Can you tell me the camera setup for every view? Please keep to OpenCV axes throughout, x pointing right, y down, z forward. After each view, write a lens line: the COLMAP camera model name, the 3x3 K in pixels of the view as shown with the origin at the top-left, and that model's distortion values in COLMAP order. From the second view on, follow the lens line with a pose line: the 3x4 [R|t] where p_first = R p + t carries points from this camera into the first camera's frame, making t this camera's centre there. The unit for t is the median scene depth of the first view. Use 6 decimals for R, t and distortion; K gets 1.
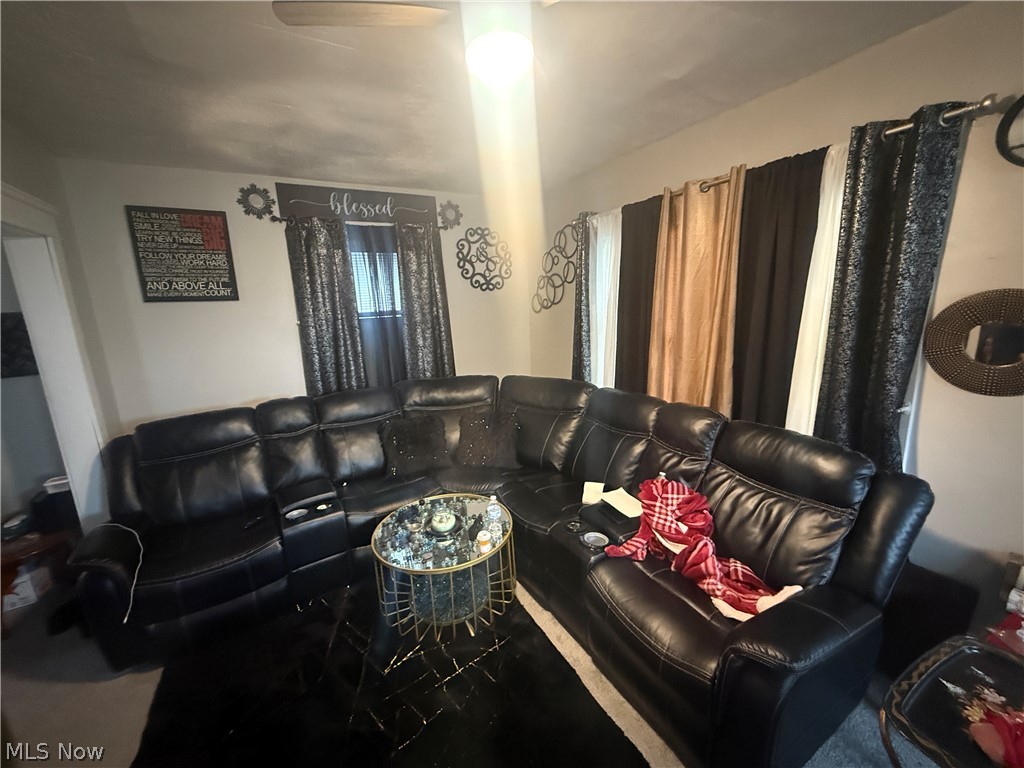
lens RADIAL K [[407.7, 0, 513.1], [0, 407.7, 383.5], [0, 0, 1]] dist [-0.002061, 0.000468]
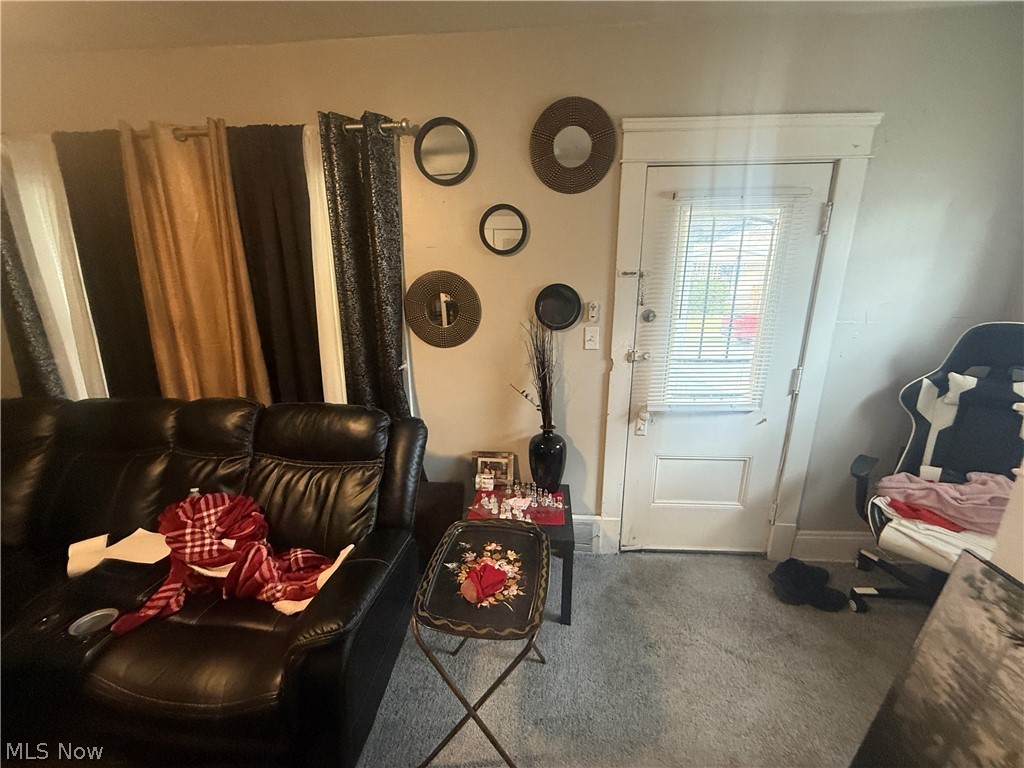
lens RADIAL K [[407.7, 0, 512.3], [0, 407.7, 381.1], [0, 0, 1]] dist [-0.002061, 0.000468]
pose [[0.547042, -0.173997, 0.818822, 0.112031], [0.147065, 0.982922, 0.110615, 0.017896], [-0.824085, 0.059909, 0.563289, 0.023910]]
